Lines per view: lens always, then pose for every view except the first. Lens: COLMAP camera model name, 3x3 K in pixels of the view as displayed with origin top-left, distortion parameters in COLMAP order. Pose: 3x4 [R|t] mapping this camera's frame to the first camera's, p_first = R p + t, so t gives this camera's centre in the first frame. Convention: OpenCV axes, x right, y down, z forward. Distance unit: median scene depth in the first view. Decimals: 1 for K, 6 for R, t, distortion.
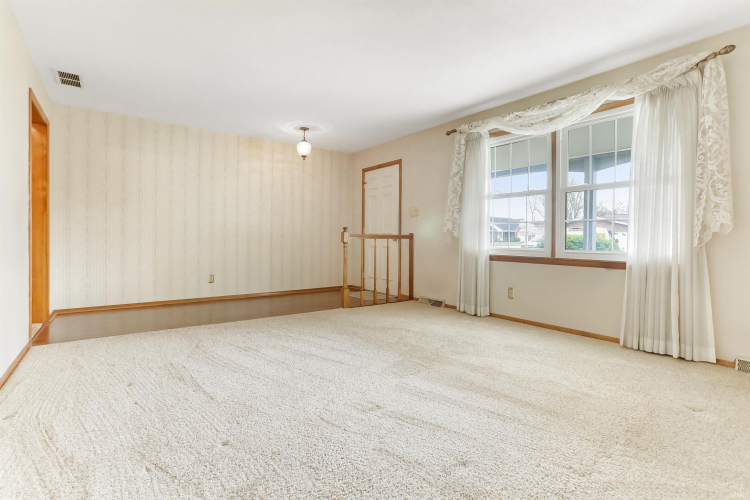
lens RADIAL K [[371.4, 0, 379.0], [0, 371.4, 241.6], [0, 0, 1]] dist [0.002694, 0.000615]
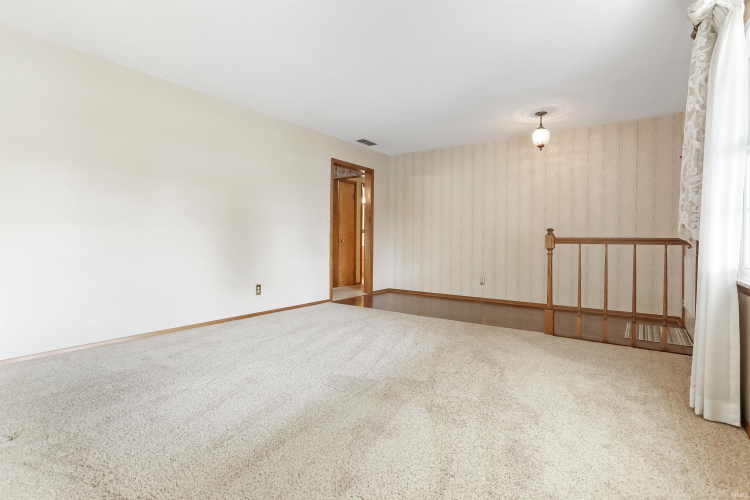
lens RADIAL K [[371.4, 0, 379.0], [0, 371.4, 241.6], [0, 0, 1]] dist [0.002694, 0.000615]
pose [[0.318213, 0.000937, -0.948019, 0.484742], [-0.022609, 0.999723, -0.006601, 0.000734], [0.947750, 0.023534, 0.318146, 0.396012]]
